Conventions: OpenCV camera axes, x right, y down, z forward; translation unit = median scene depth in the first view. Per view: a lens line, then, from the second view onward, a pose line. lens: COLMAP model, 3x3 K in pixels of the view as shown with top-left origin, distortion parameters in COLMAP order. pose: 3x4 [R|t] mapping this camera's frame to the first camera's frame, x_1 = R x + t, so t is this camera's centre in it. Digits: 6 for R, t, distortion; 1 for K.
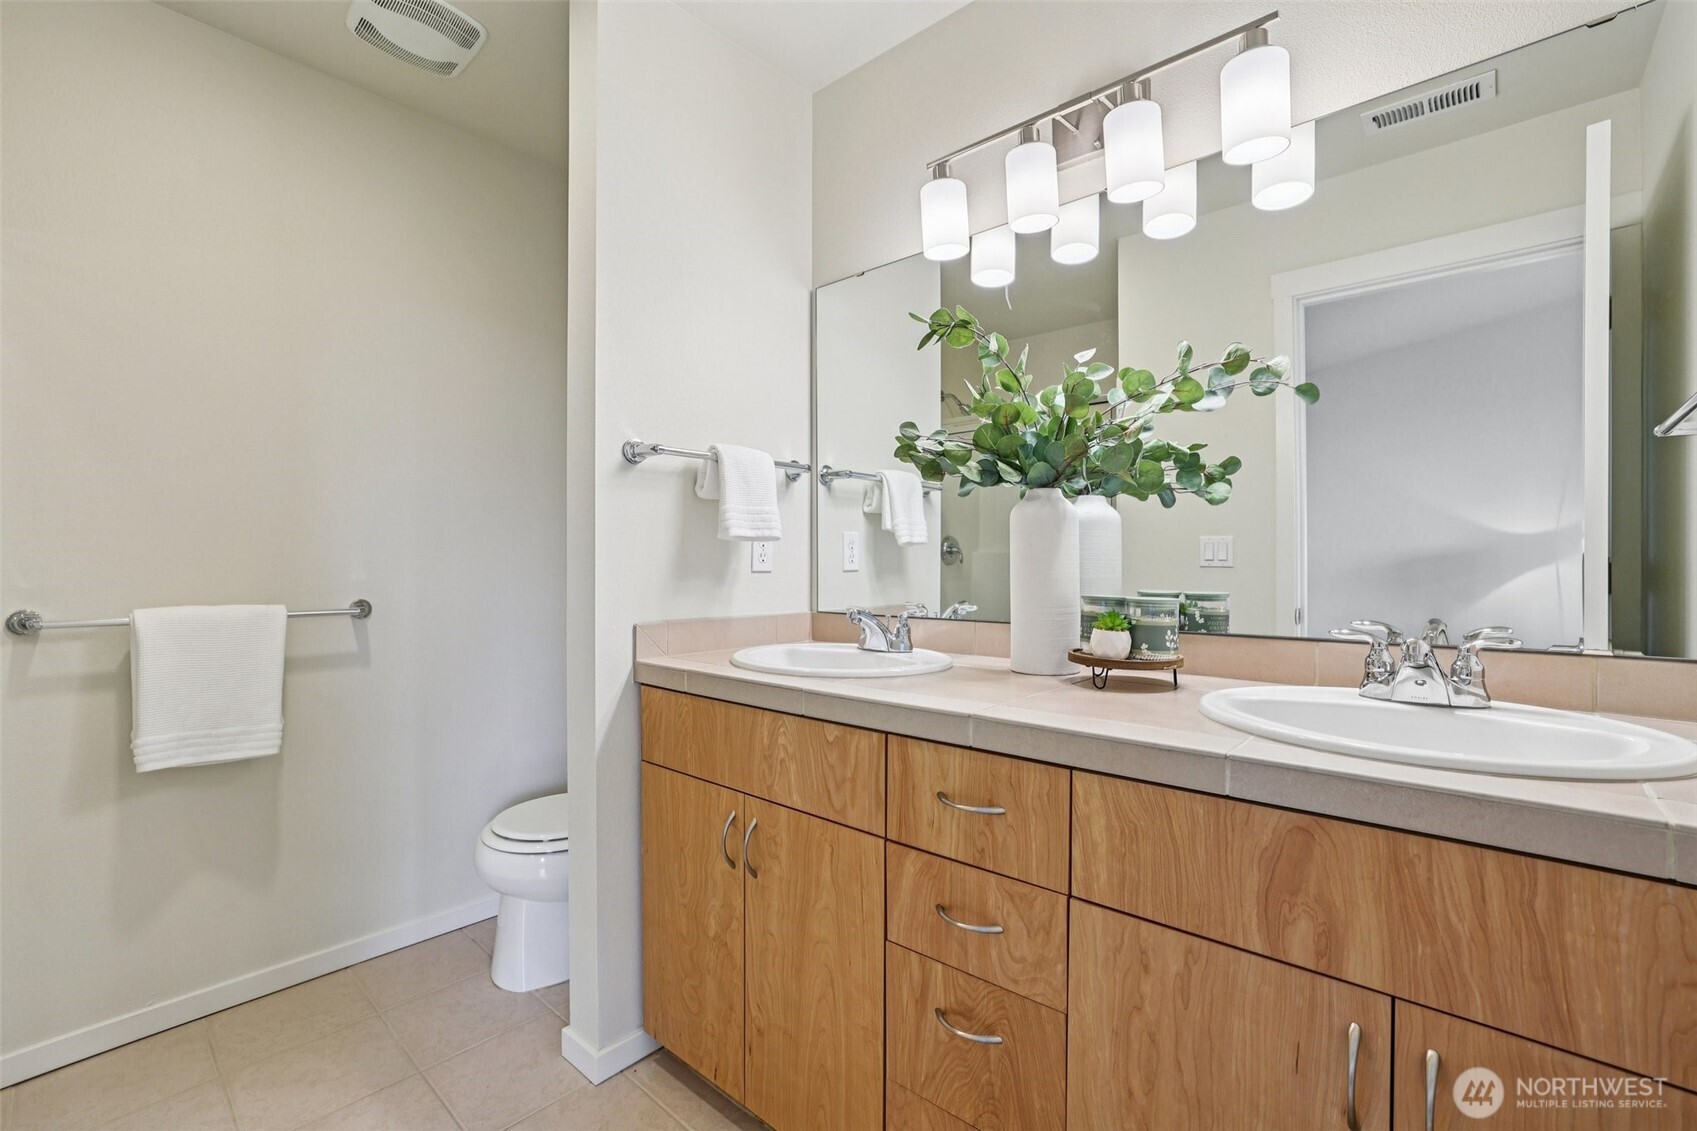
lens RADIAL K [[760.6, 0, 851.6], [0, 760.6, 560.4], [0, 0, 1]] dist [-0.002678, 0.000168]
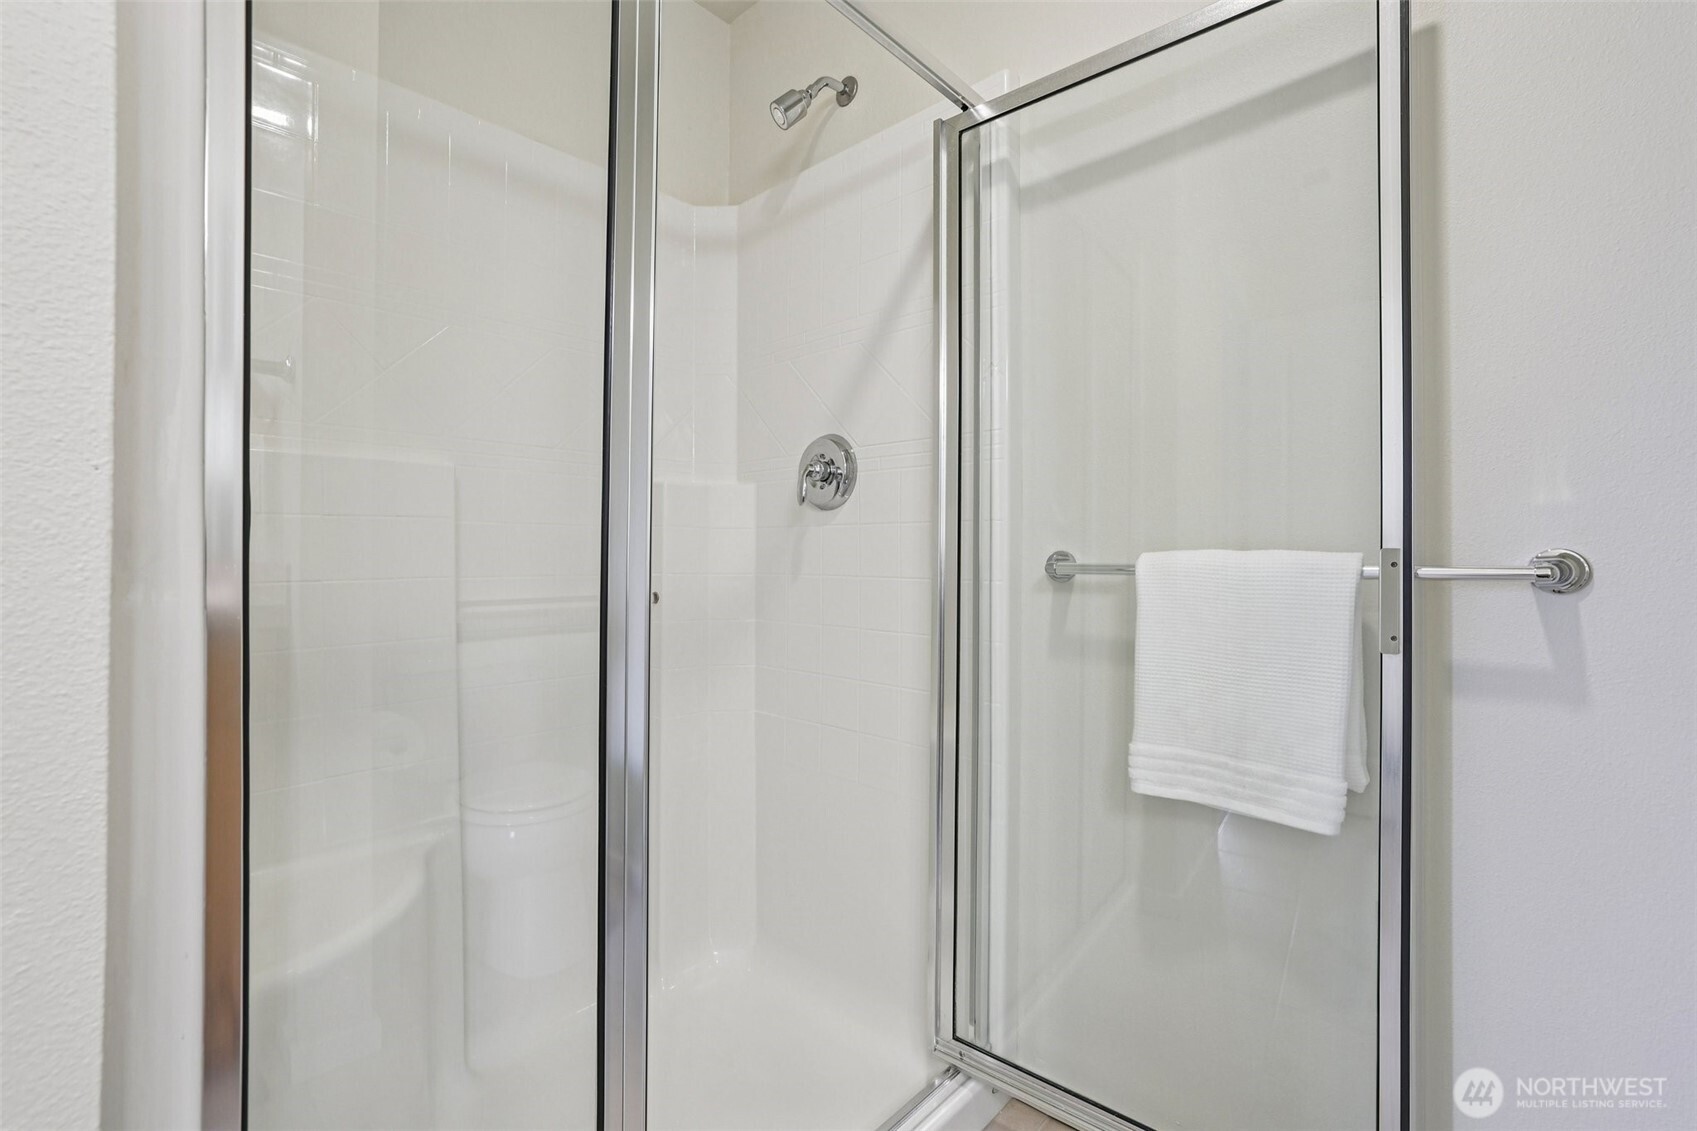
lens RADIAL K [[760.6, 0, 852.5], [0, 760.6, 563.3], [0, 0, 1]] dist [-0.002678, 0.000168]
pose [[0.001269, 0.009926, -0.999950, -0.254494], [-0.014419, 0.999847, 0.009907, 0.070246], [0.999895, 0.014406, 0.001412, 0.705143]]
